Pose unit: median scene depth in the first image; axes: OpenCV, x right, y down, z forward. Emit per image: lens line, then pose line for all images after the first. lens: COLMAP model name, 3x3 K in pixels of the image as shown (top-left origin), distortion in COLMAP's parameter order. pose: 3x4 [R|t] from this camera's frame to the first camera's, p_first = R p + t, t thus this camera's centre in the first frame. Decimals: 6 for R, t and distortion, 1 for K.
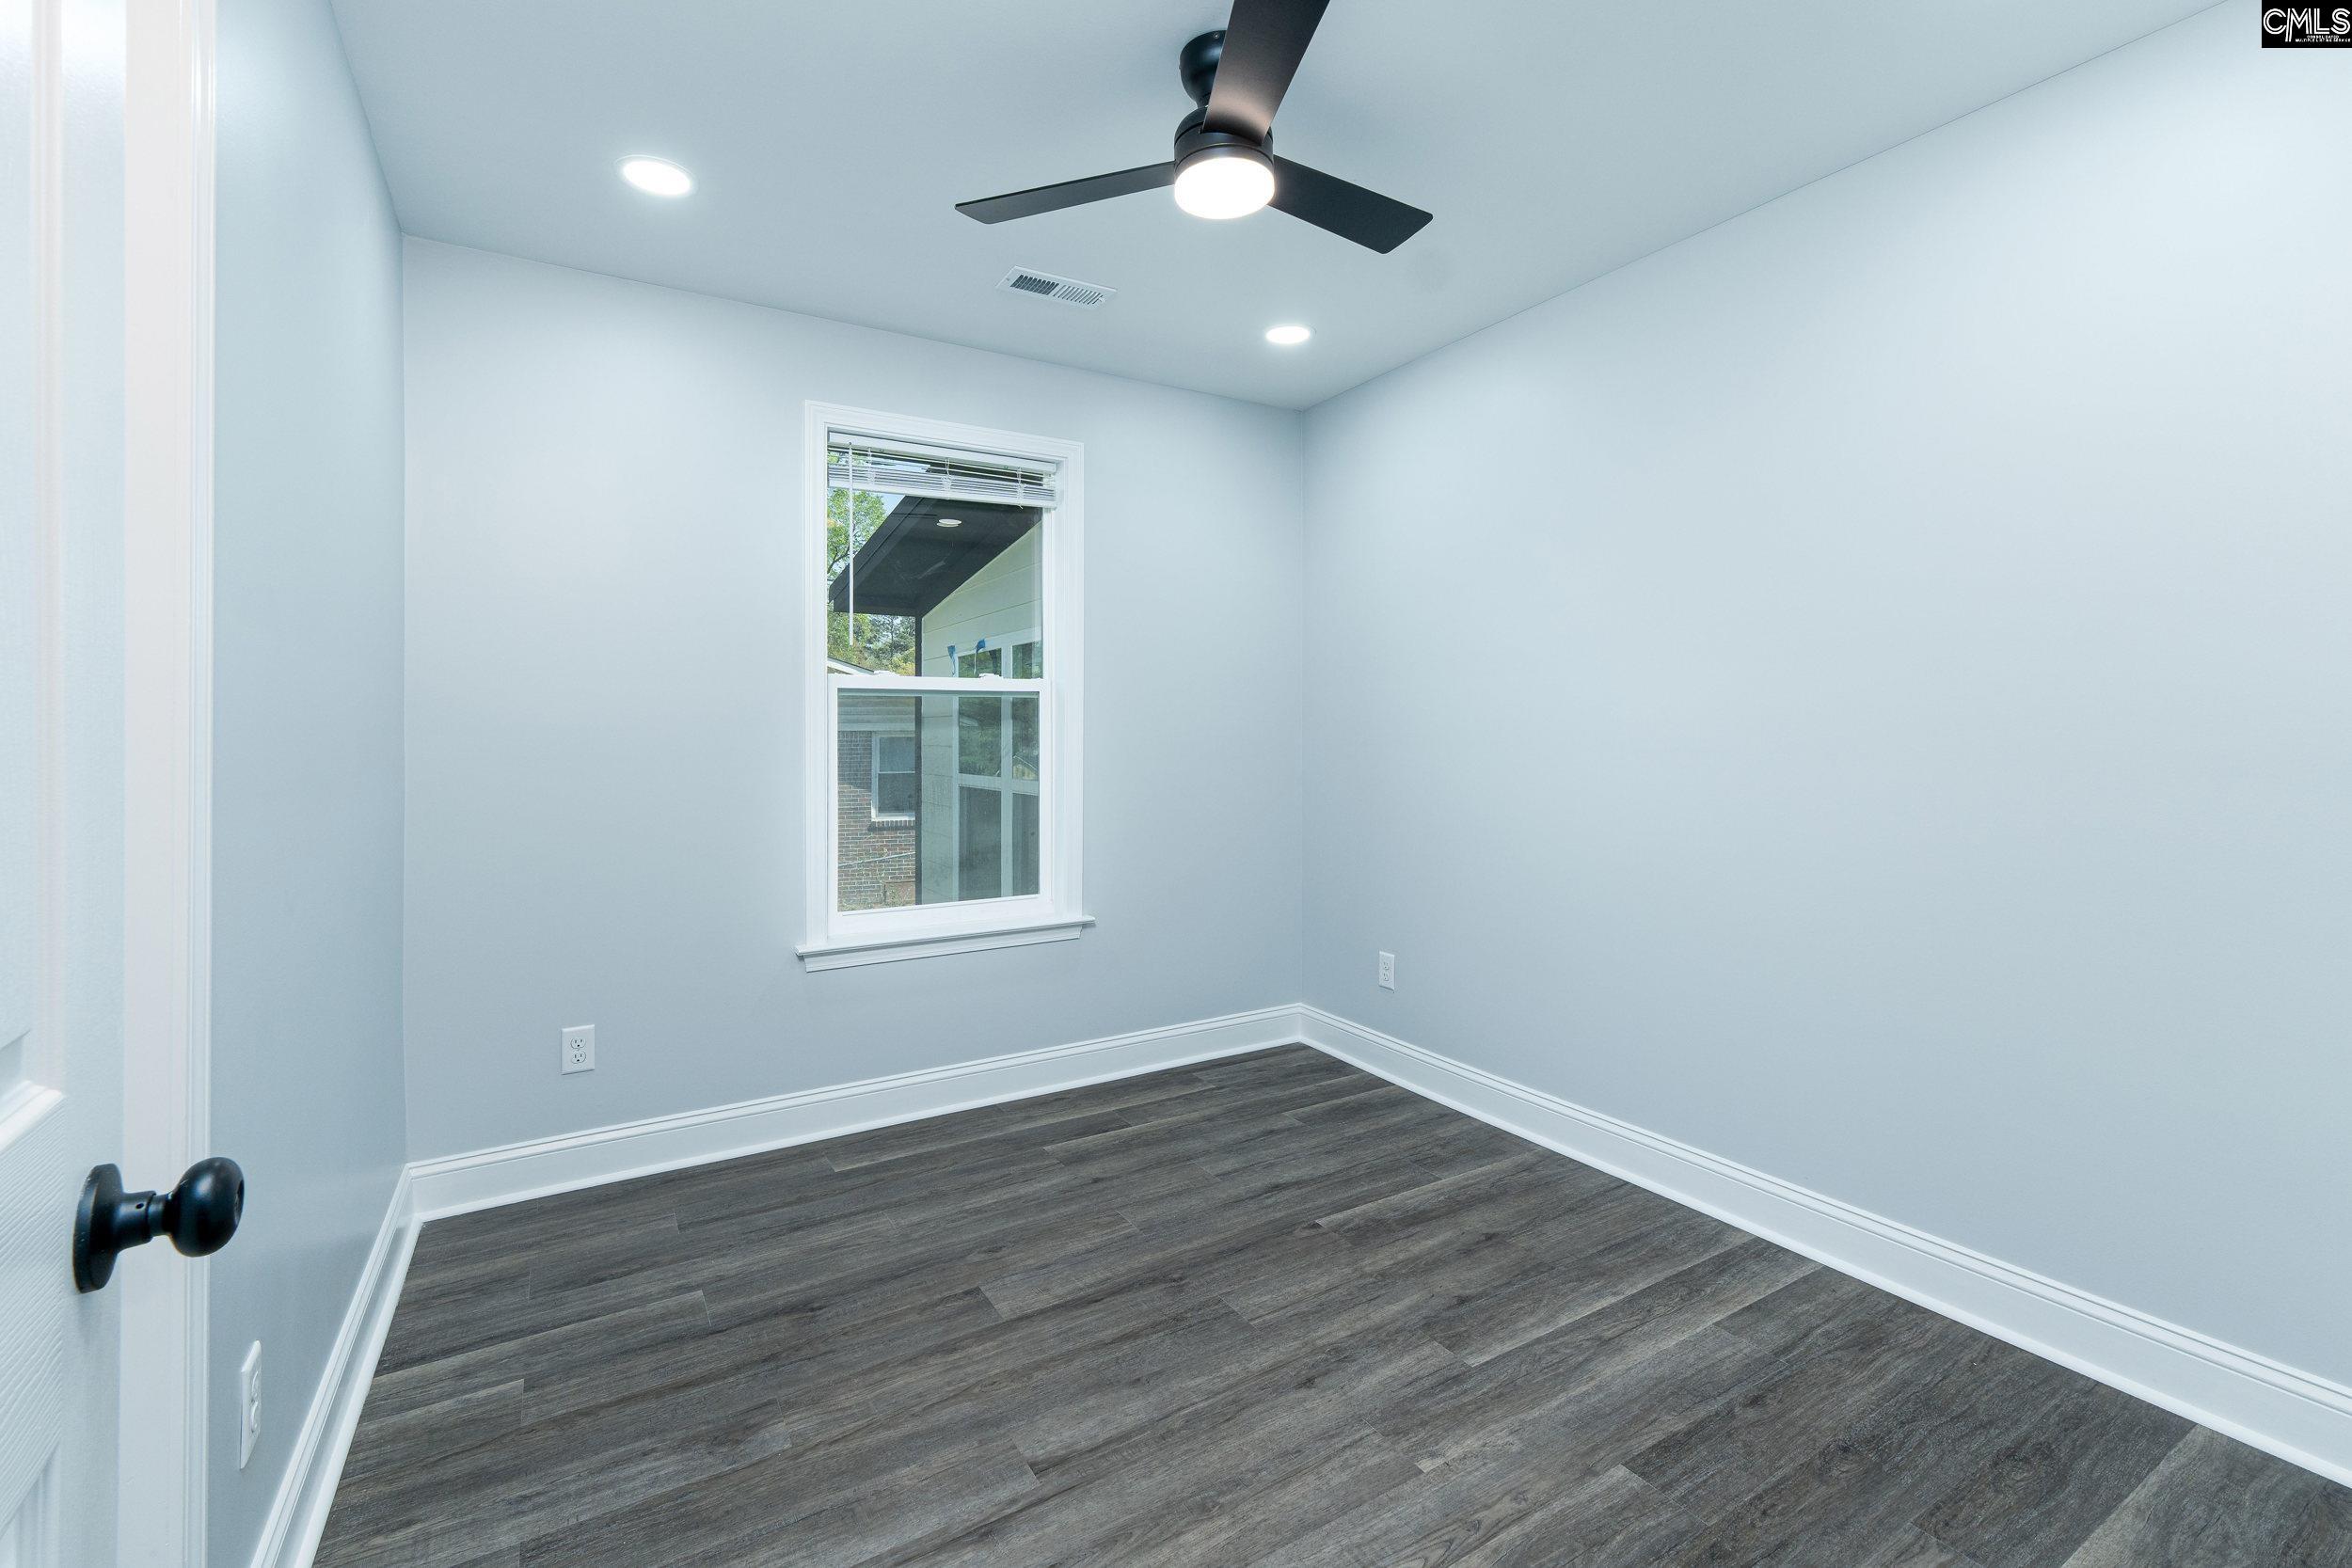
lens RADIAL K [[1009.7, 0, 1191.6], [0, 1009.7, 750.2], [0, 0, 1]] dist [0.004939, 0.000421]
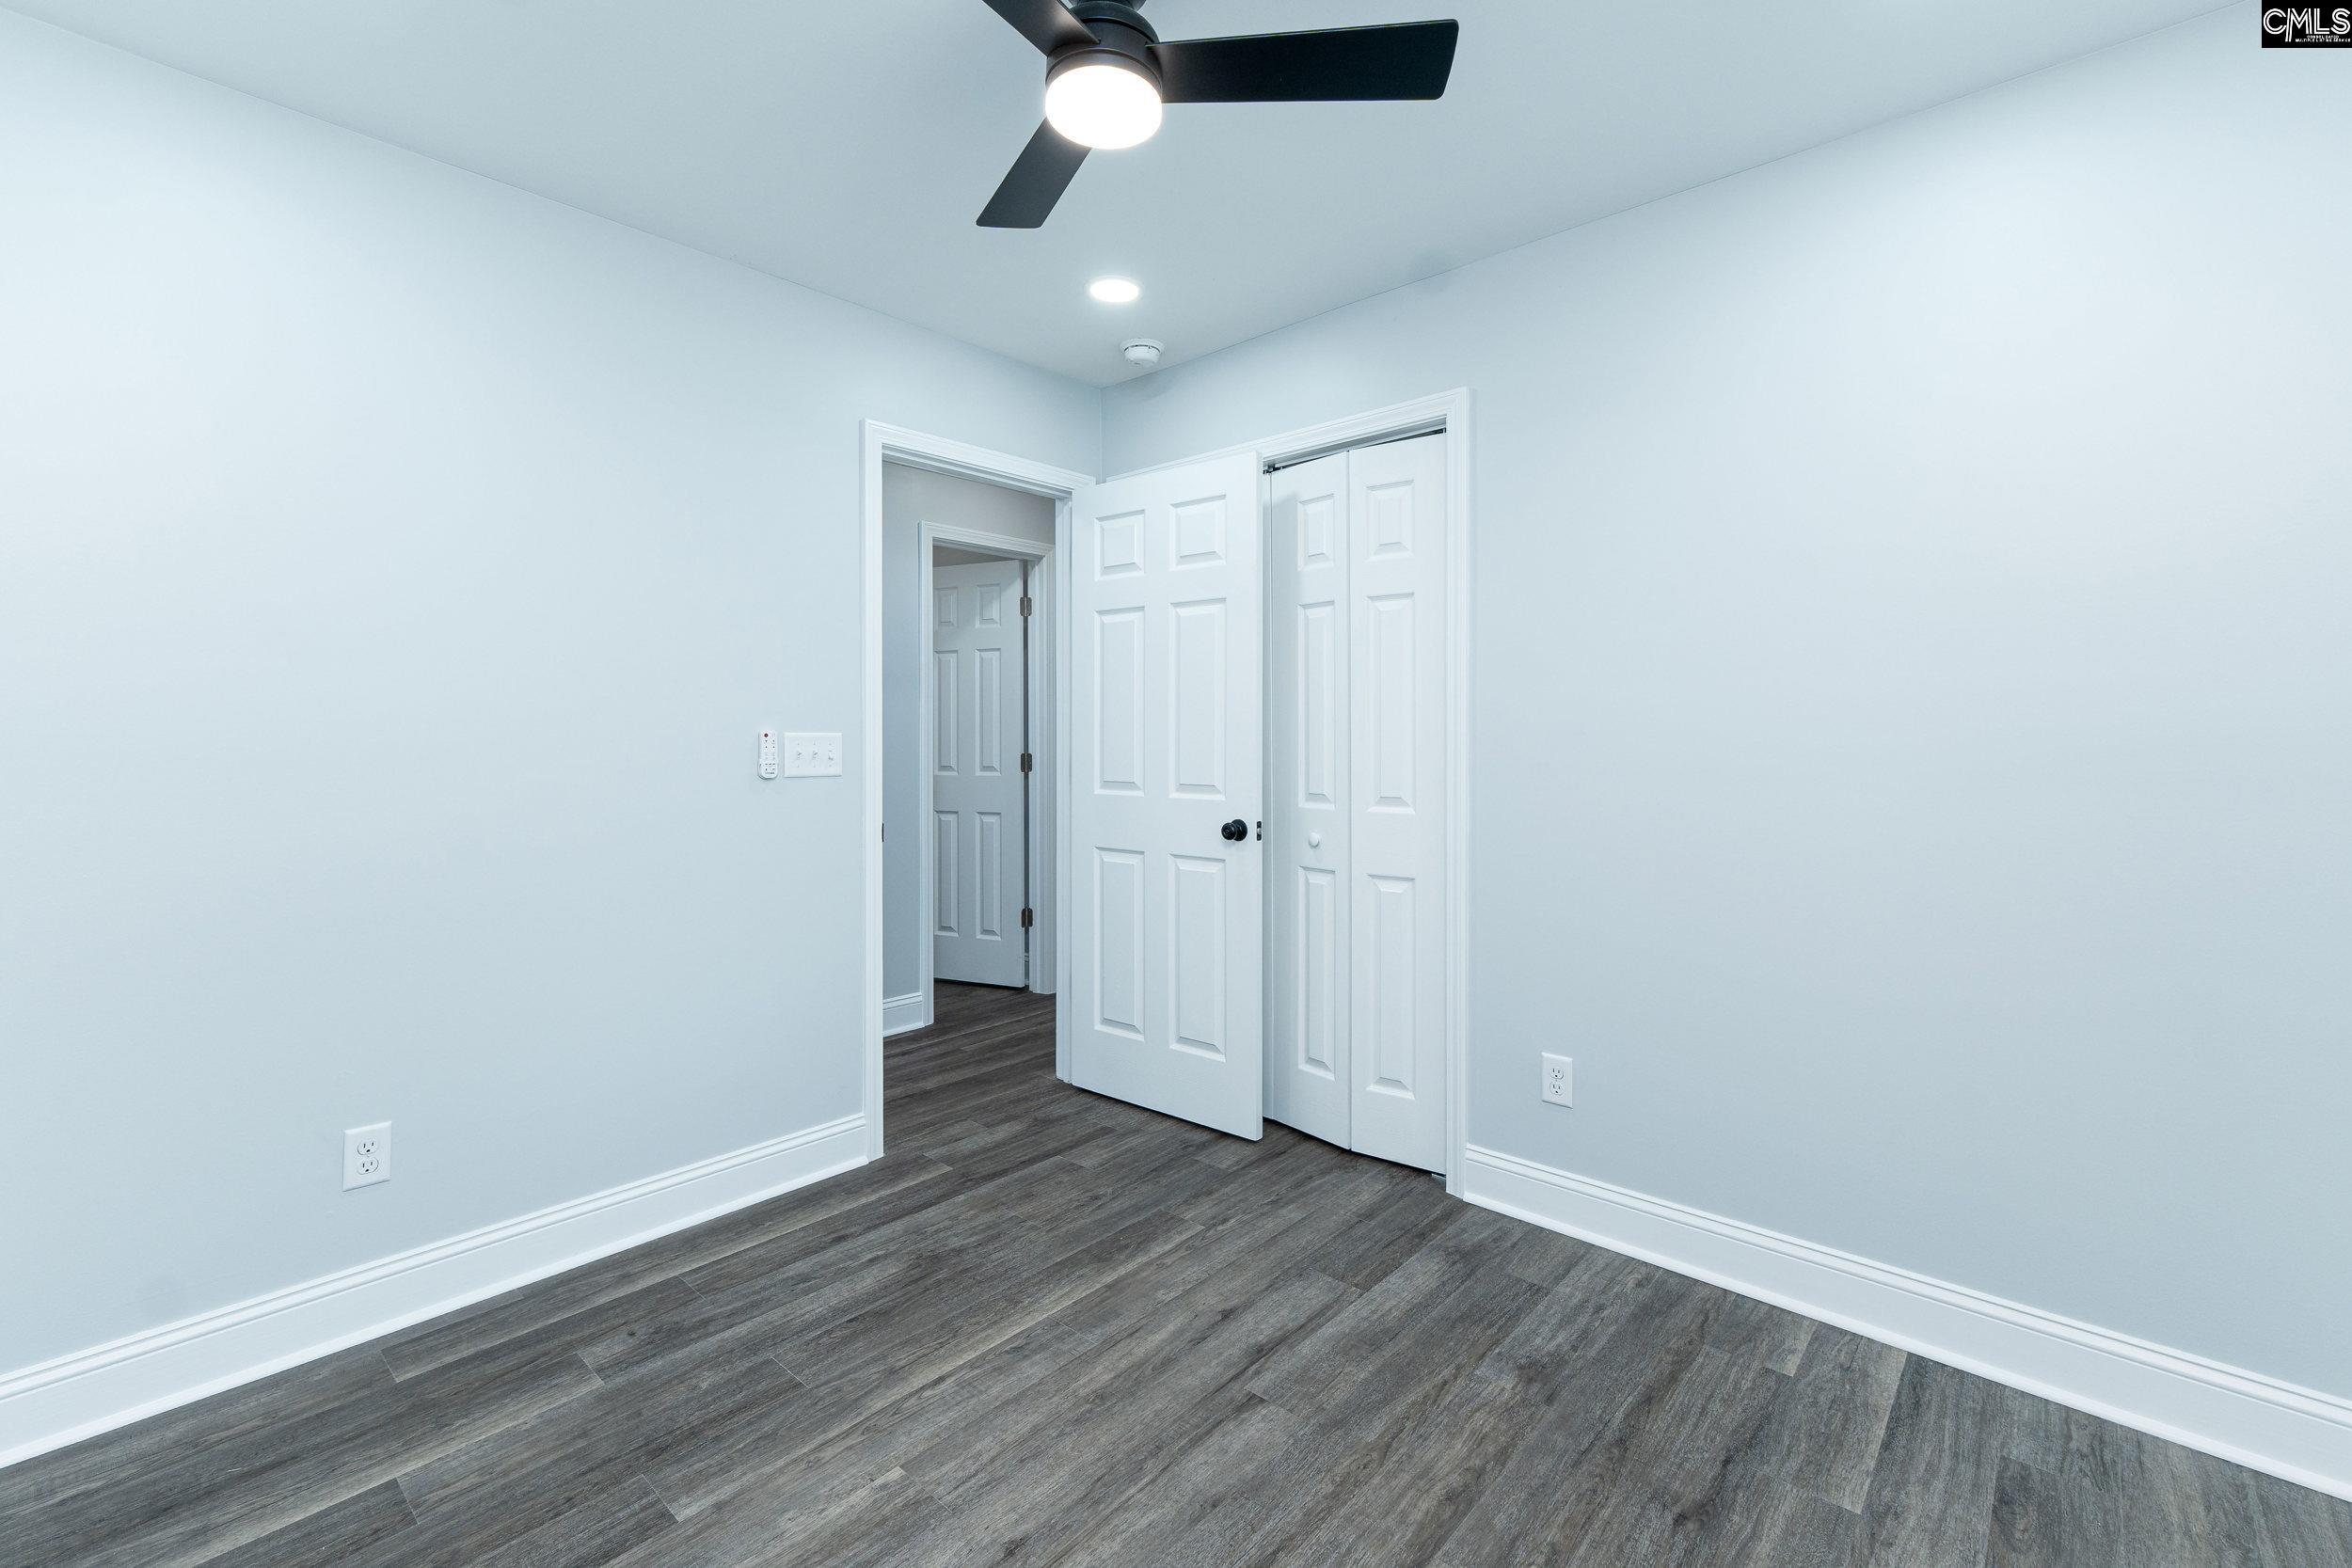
lens RADIAL K [[990.1, 0, 1183.5], [0, 990.1, 762.7], [0, 0, 1]] dist [0.007335, 0.000030]
pose [[-0.960018, 0.013581, -0.279607, 0.215590], [0.000359, 0.998881, 0.047285, -0.044826], [0.279936, 0.045294, -0.958949, 1.931806]]
